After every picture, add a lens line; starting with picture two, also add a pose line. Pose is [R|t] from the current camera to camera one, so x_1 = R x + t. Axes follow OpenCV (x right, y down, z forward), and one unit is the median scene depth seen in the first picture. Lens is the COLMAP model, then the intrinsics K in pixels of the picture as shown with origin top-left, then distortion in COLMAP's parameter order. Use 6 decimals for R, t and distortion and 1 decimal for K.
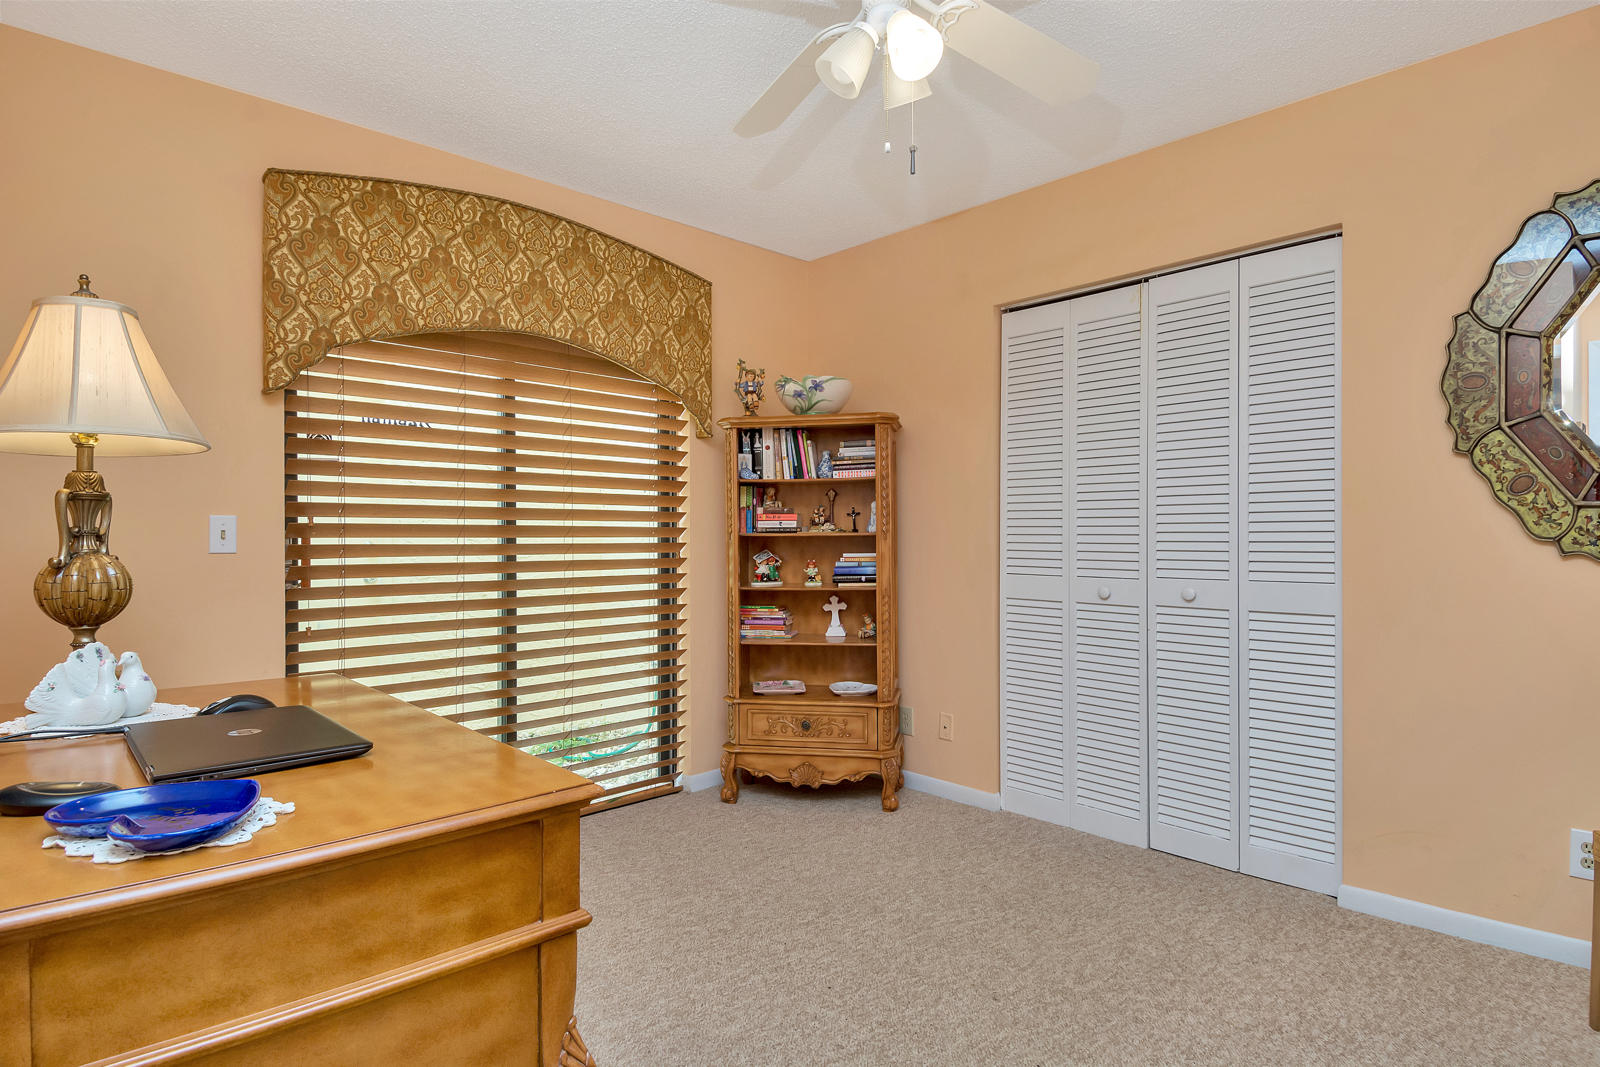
lens RADIAL K [[824.7, 0, 802.6], [0, 824.7, 540.7], [0, 0, 1]] dist [-0.003274, -0.000961]
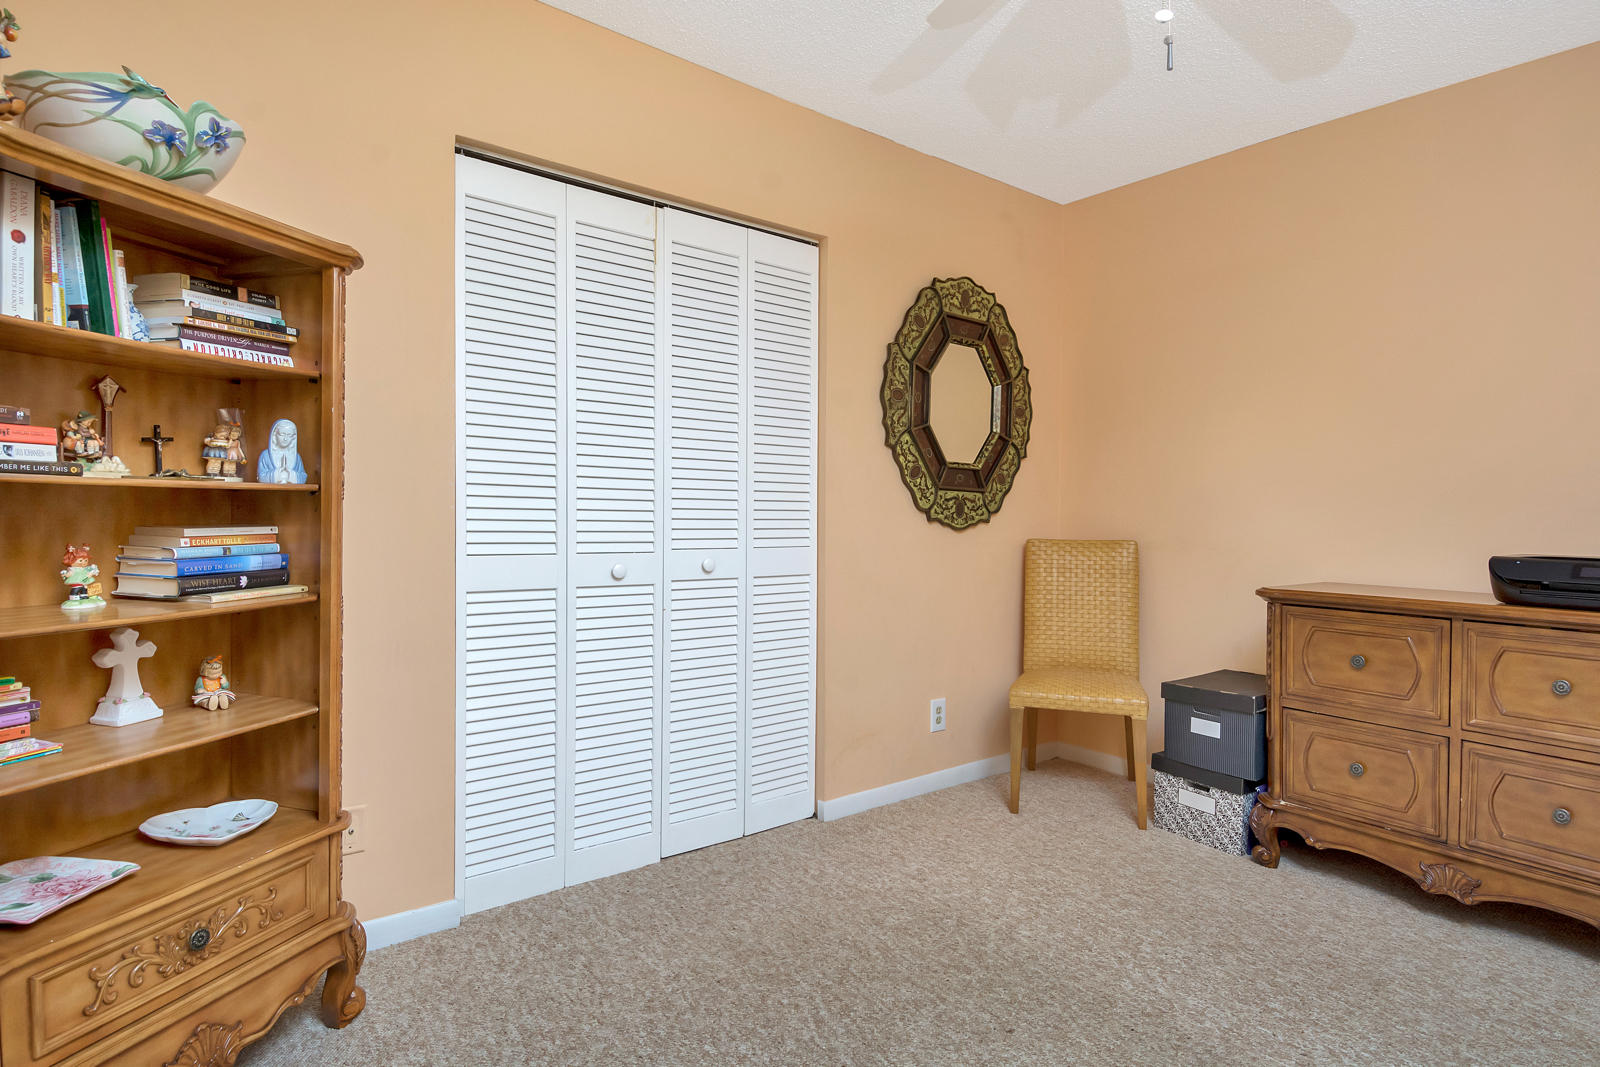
lens RADIAL K [[860.7, 0, 806.0], [0, 860.7, 519.3], [0, 0, 1]] dist [0.024792, -0.019813]
pose [[0.089833, -0.007087, 0.995932, -0.463952], [-0.011235, 0.999904, 0.008129, 0.003232], [-0.995893, -0.011919, 0.089745, 0.751421]]
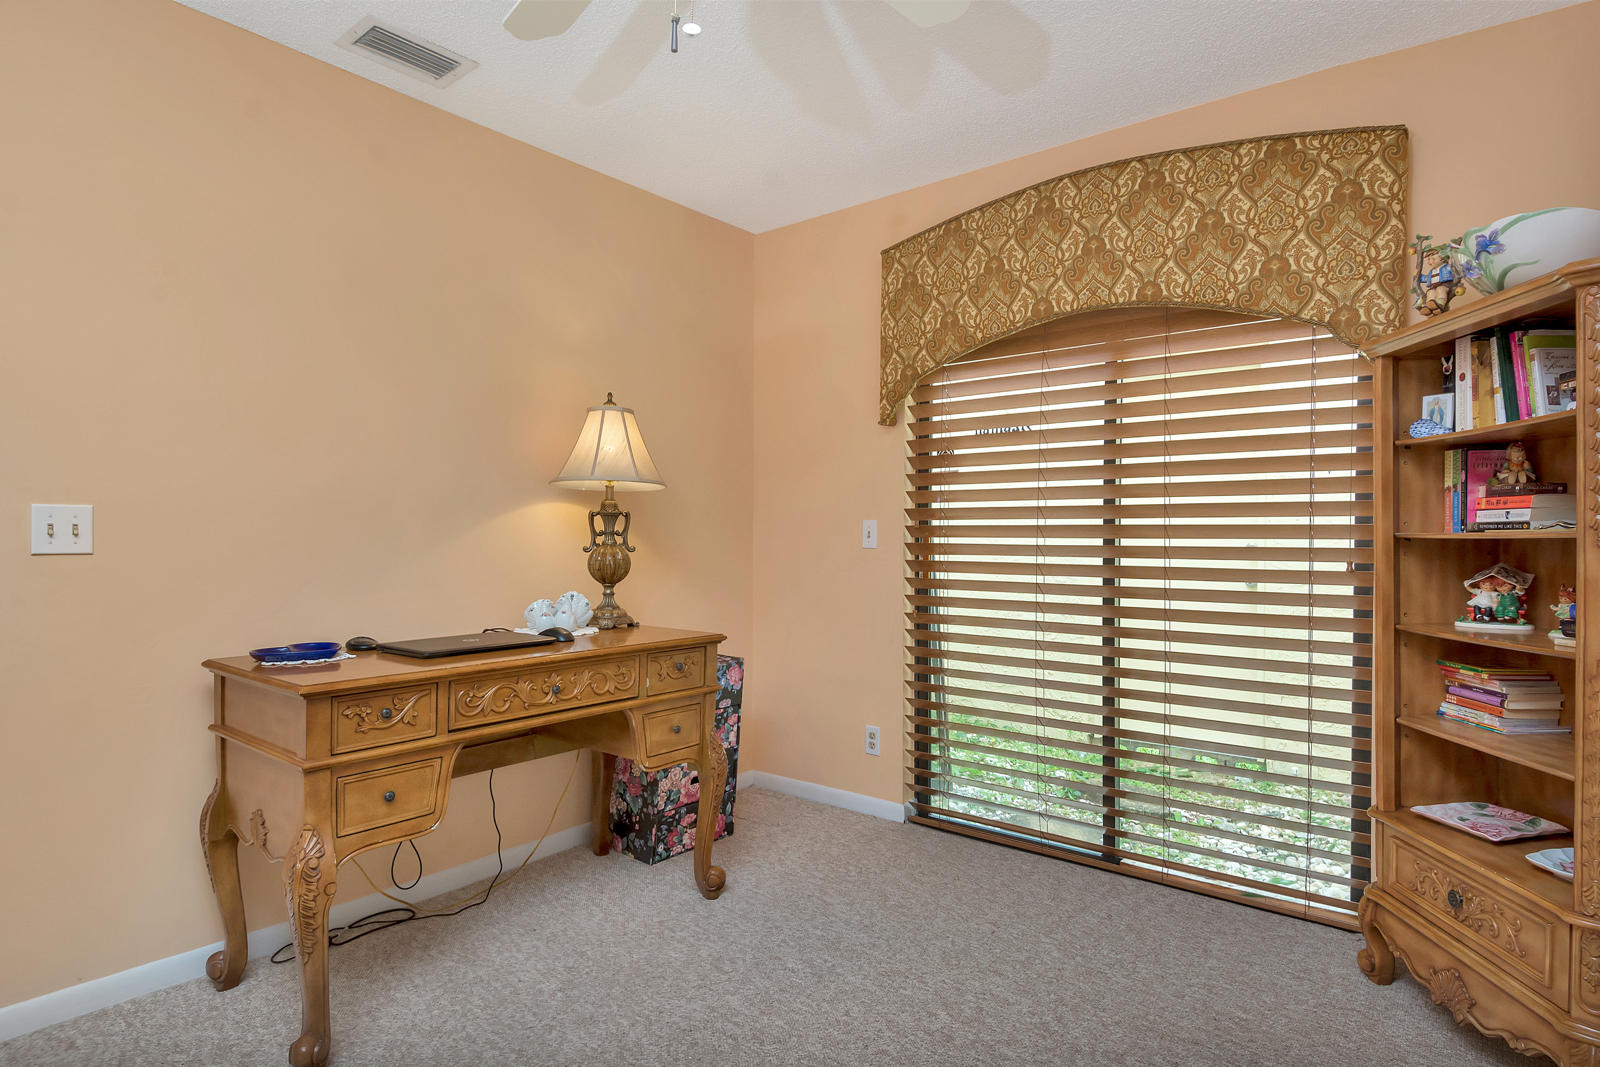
lens RADIAL K [[860.7, 0, 801.1], [0, 860.7, 537.7], [0, 0, 1]] dist [0.024792, -0.019813]
pose [[0.121838, 0.003203, -0.992545, 0.573623], [-0.009721, 0.999951, 0.002033, -0.003500], [0.992502, 0.009401, 0.121863, 0.592195]]
